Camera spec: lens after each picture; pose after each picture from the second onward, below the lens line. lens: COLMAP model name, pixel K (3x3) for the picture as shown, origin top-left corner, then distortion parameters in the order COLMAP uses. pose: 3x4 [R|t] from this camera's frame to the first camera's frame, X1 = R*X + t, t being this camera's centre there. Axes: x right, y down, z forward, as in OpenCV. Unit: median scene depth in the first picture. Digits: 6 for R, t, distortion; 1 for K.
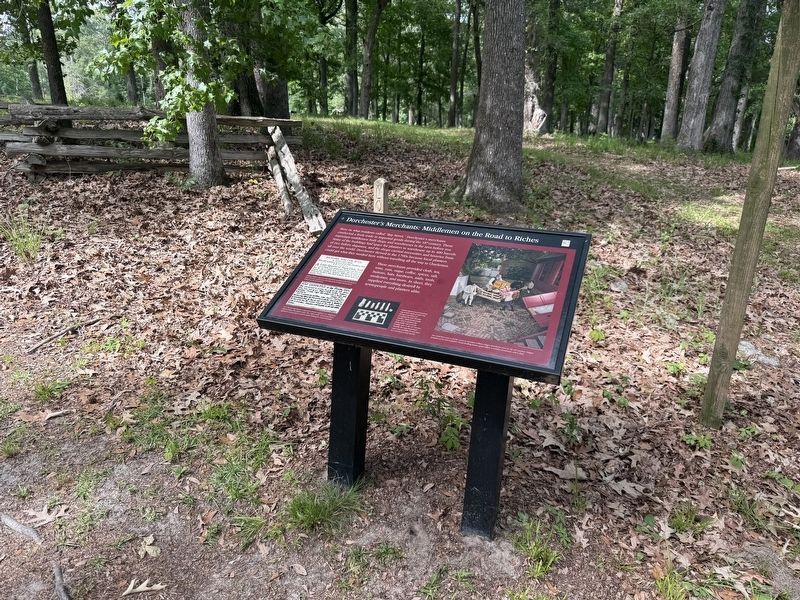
lens RADIAL K [[568.6, 0, 398.0], [0, 568.6, 324.4], [0, 0, 1]] dist [0.028642, -0.044891]
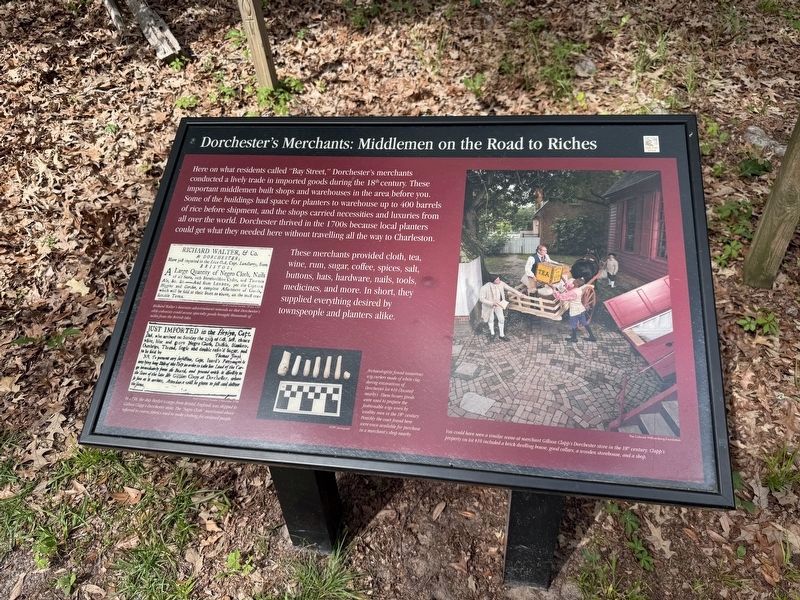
lens RADIAL K [[568.6, 0, 398.0], [0, 568.6, 324.4], [0, 0, 1]] dist [0.028642, -0.044891]
pose [[0.970161, -0.227982, 0.082528, -0.000076], [0.180824, 0.907087, 0.380125, -0.208593], [-0.161522, -0.353860, 0.921246, 0.472369]]
